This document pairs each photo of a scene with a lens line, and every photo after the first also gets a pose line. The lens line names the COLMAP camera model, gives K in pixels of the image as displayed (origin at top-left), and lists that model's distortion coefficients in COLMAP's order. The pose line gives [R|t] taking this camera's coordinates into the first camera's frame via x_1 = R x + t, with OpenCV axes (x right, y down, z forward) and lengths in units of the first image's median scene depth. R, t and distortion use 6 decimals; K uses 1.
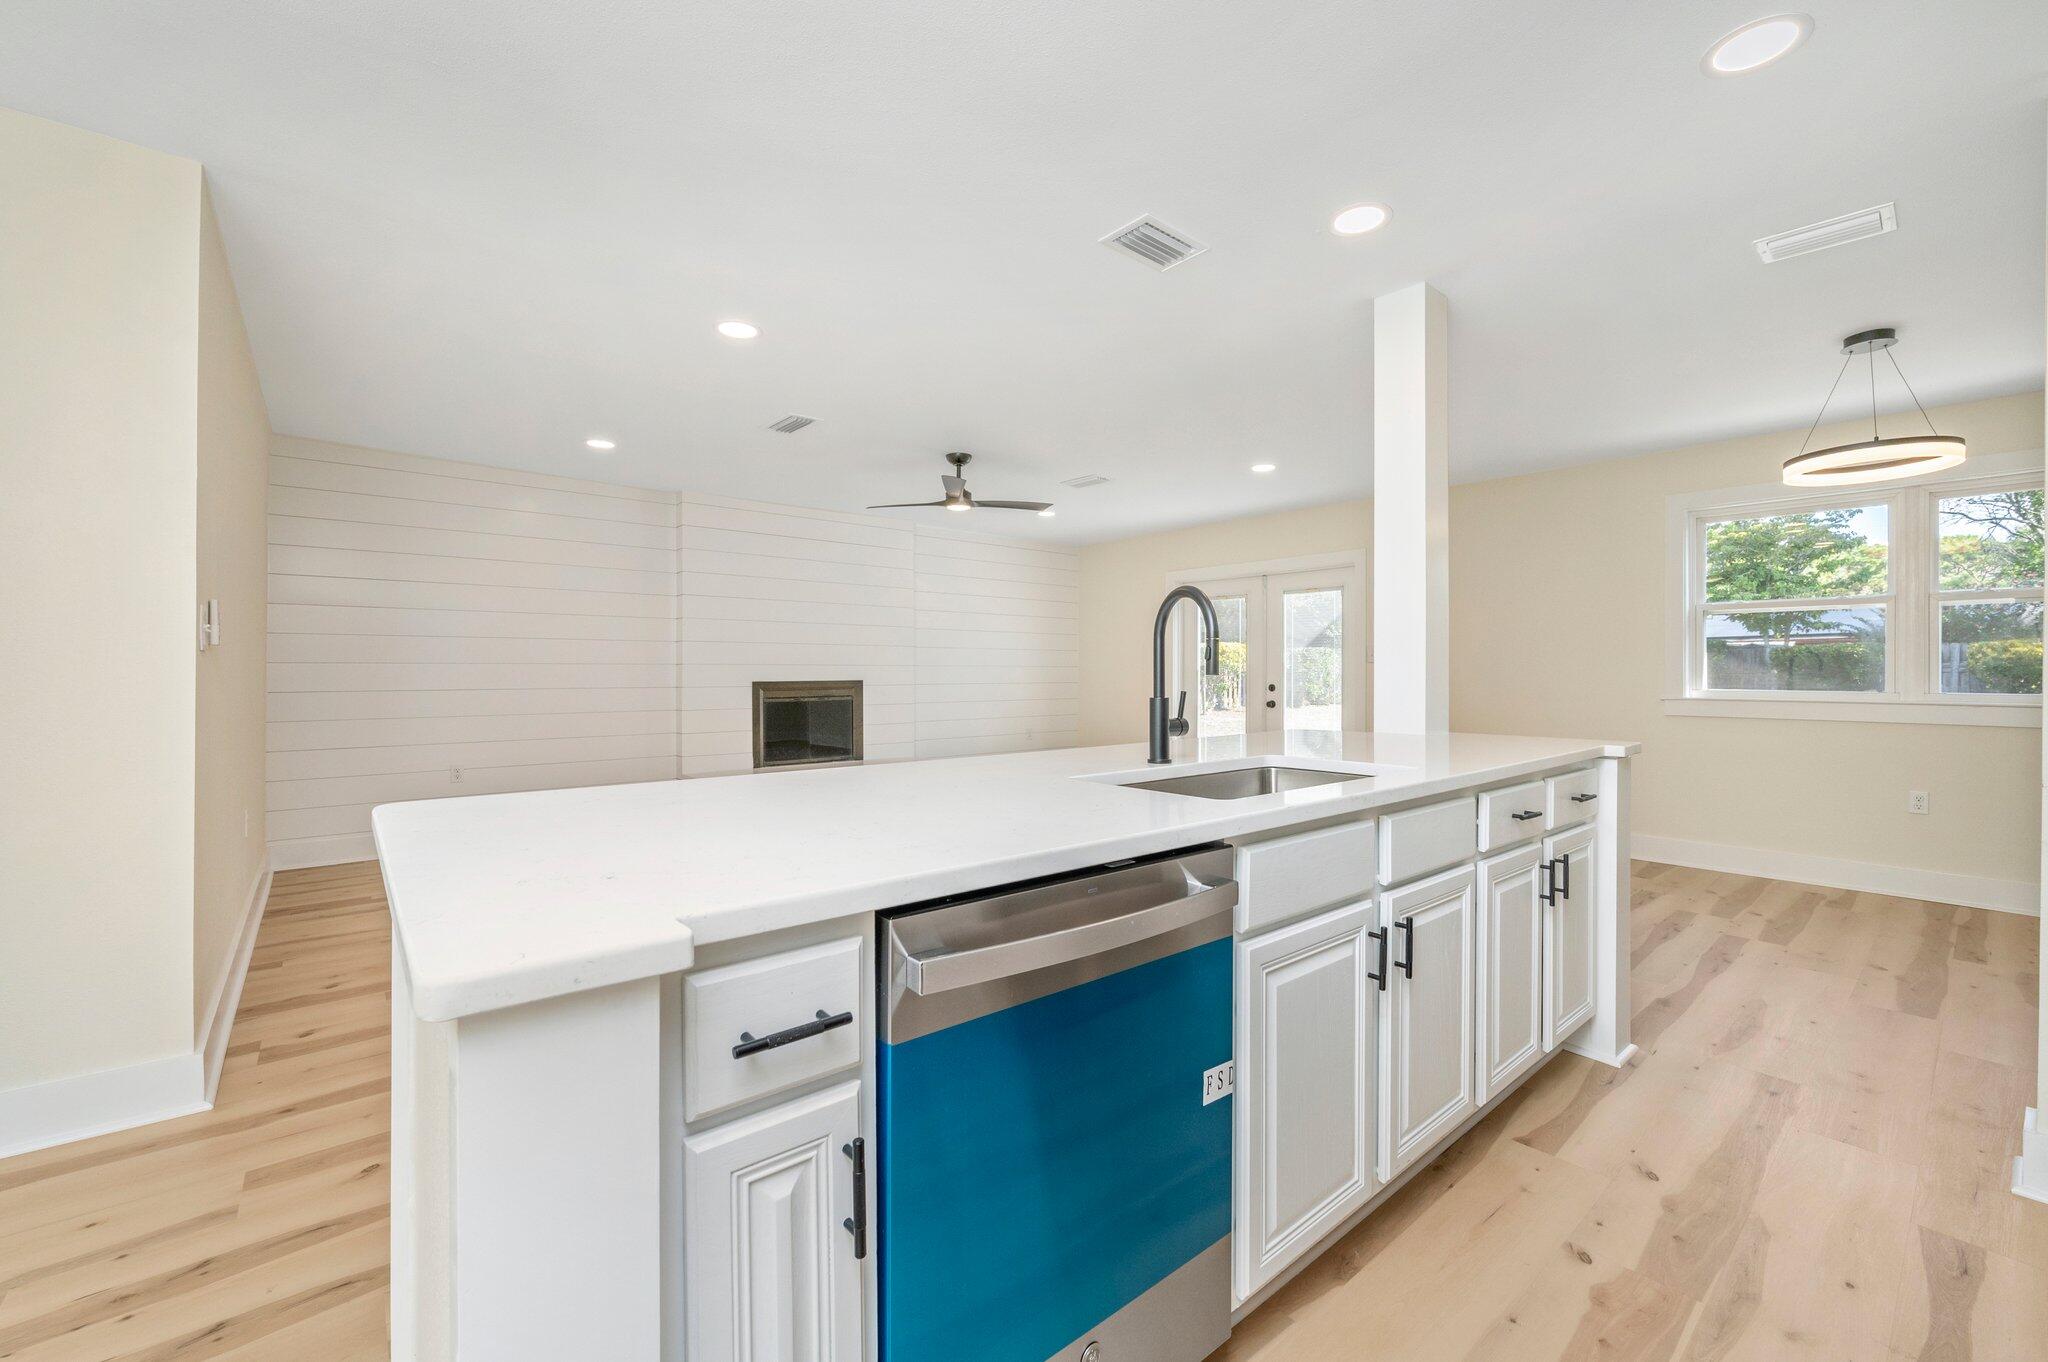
lens RADIAL K [[819.7, 0, 1034.3], [0, 819.7, 674.7], [0, 0, 1]] dist [-0.000936, 0.000094]
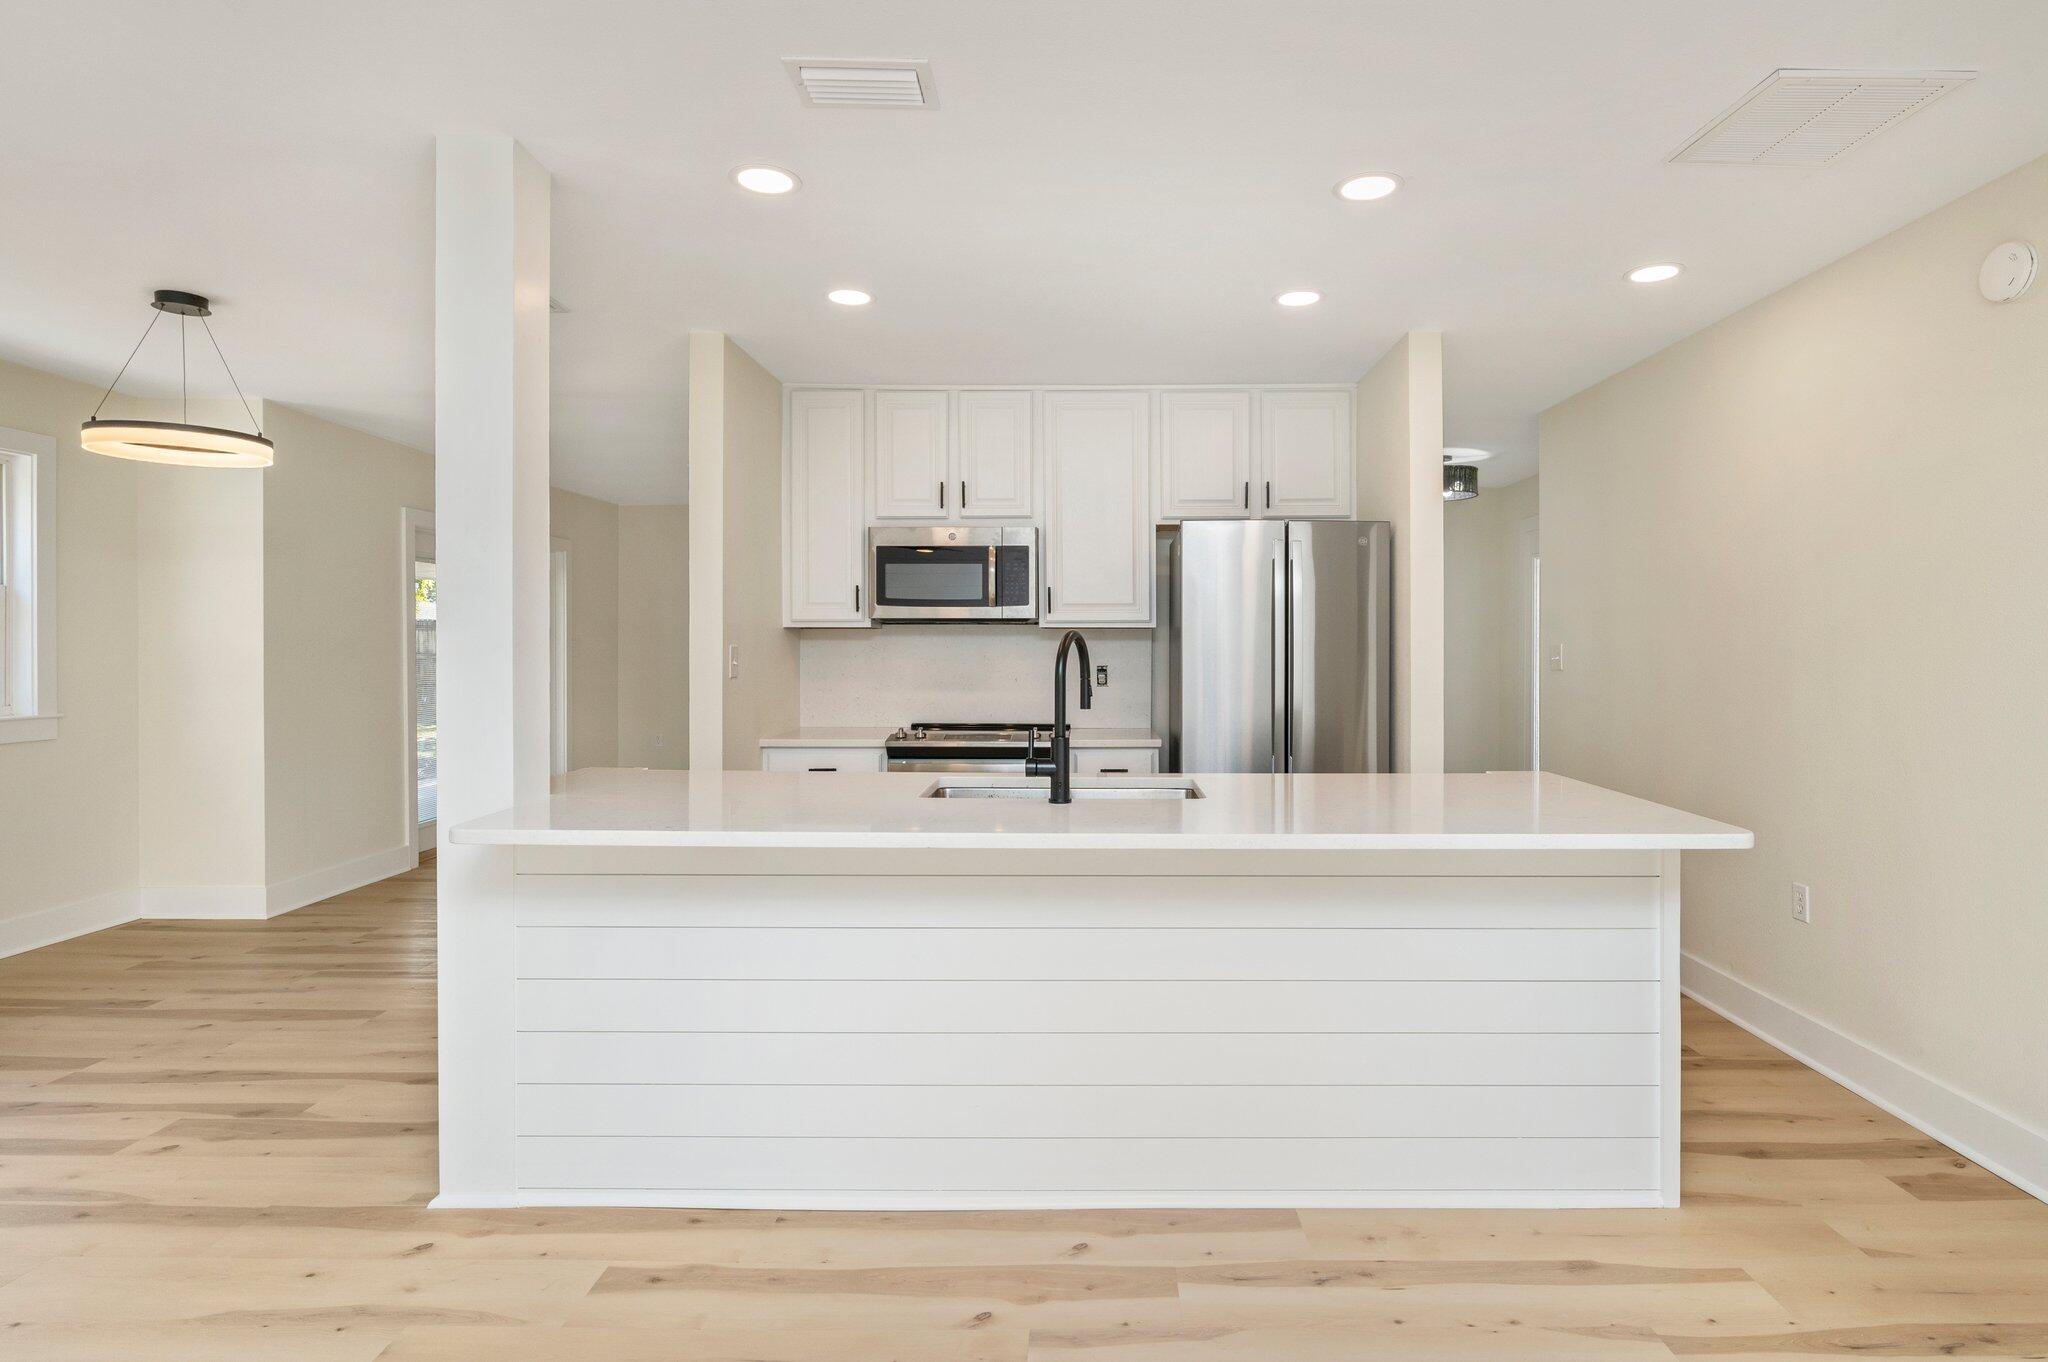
lens RADIAL K [[1078.8, 0, 1077.9], [0, 1078.8, 634.3], [0, 0, 1]] dist [-0.010721, 0.003418]
pose [[-0.750187, 0.004740, 0.661209, -0.289826], [0.007300, 0.999973, 0.001114, -0.039920], [-0.661186, 0.005663, -0.750201, 0.774354]]
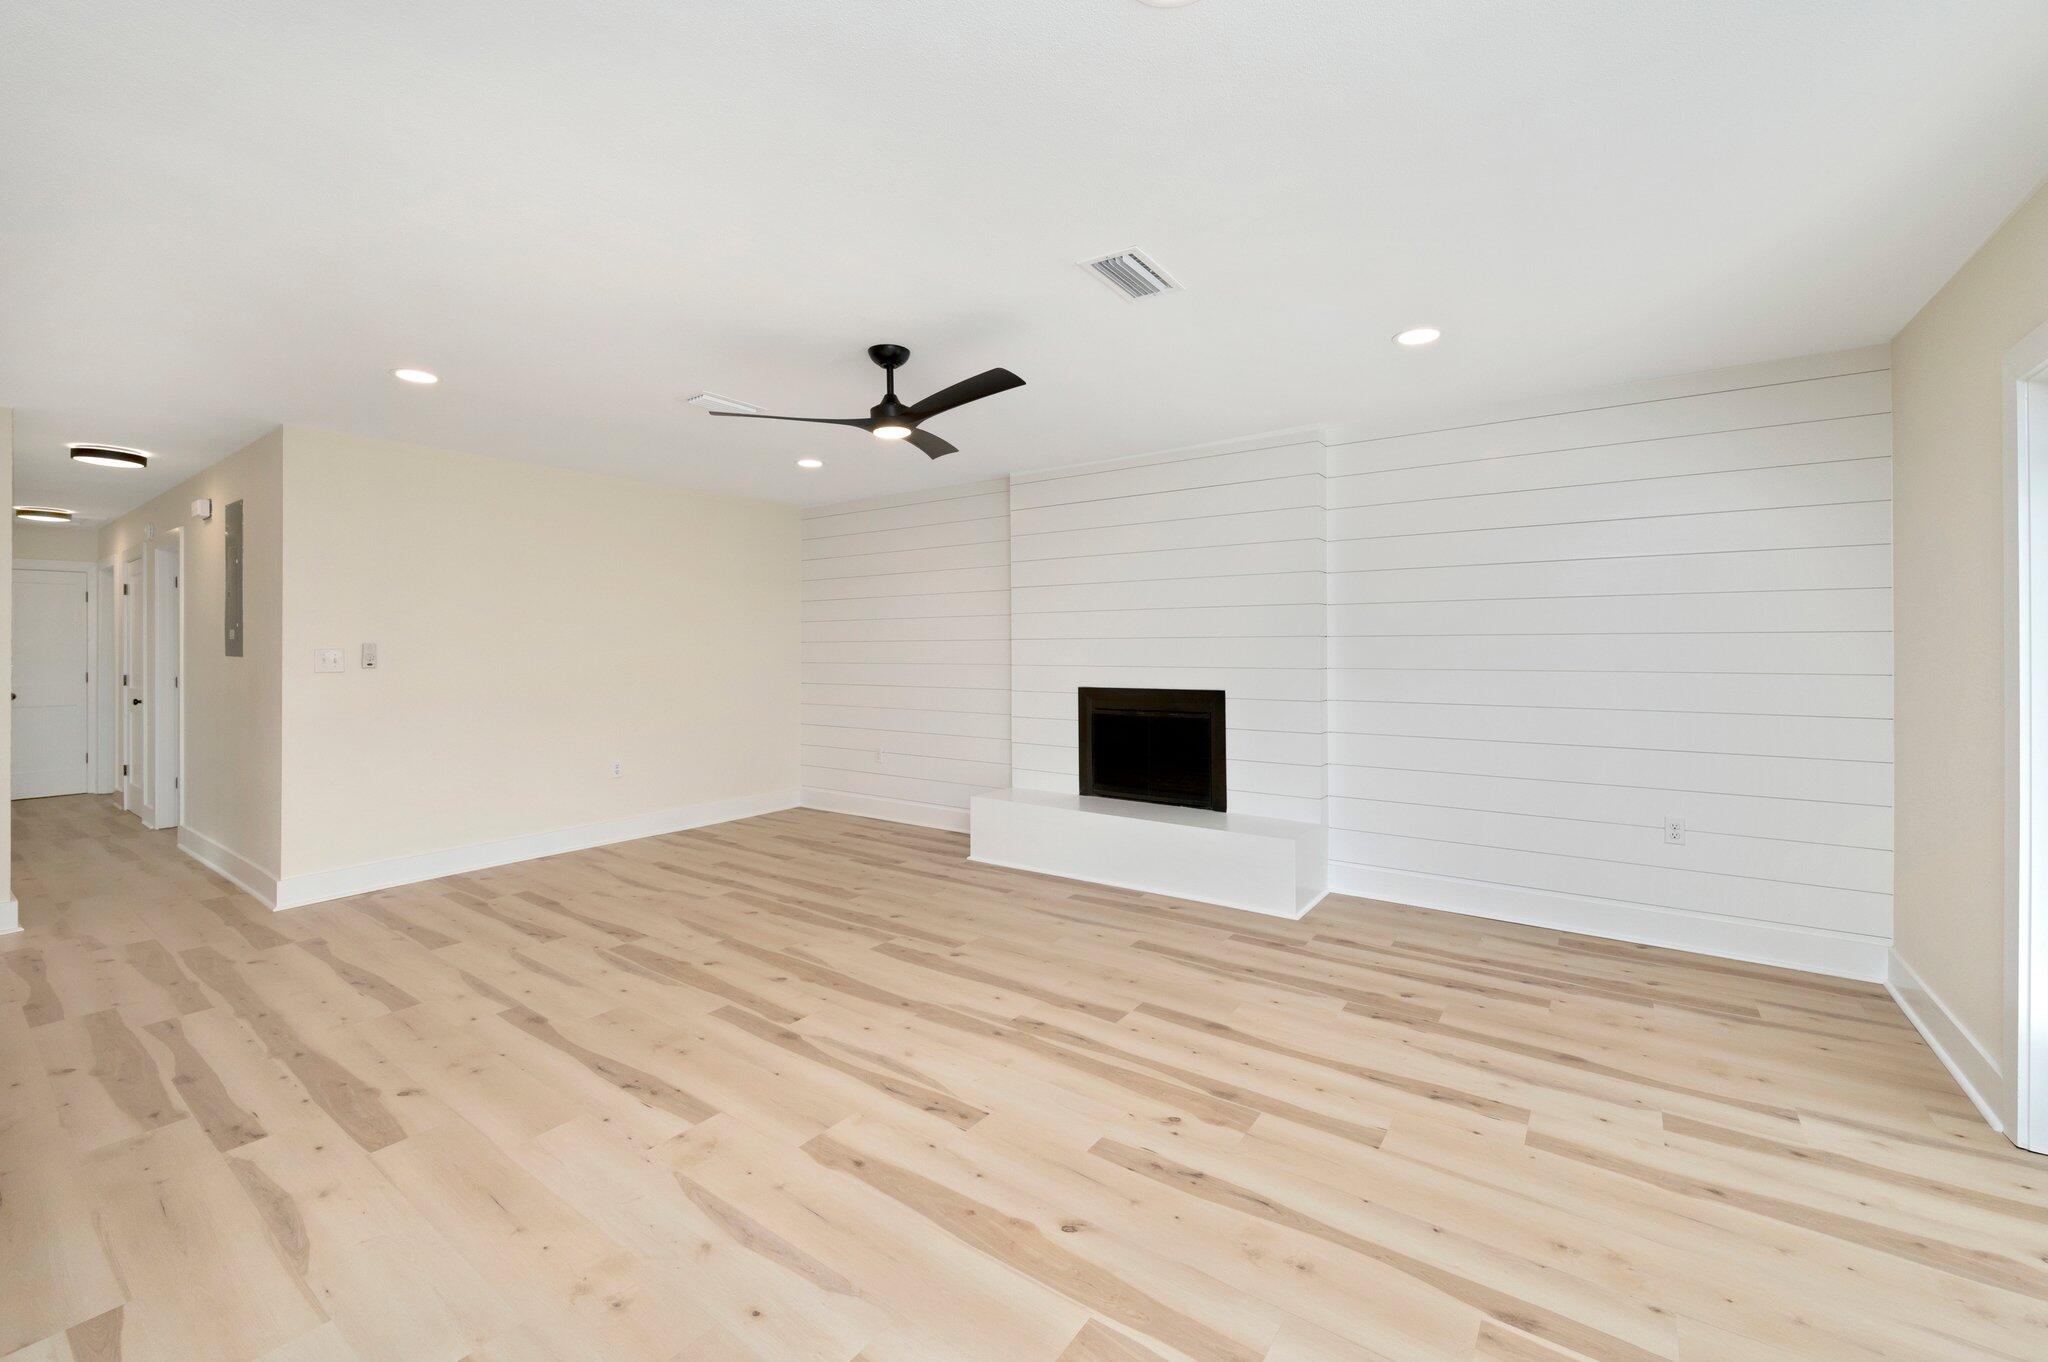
lens RADIAL K [[819.7, 0, 1011.3], [0, 819.7, 663.3], [0, 0, 1]] dist [-0.000936, 0.000094]
pose [[0.237032, 0.015768, -0.971374, 0.539444], [0.002704, 0.999854, 0.016891, -0.037363], [0.971498, -0.006631, 0.236954, 0.936044]]
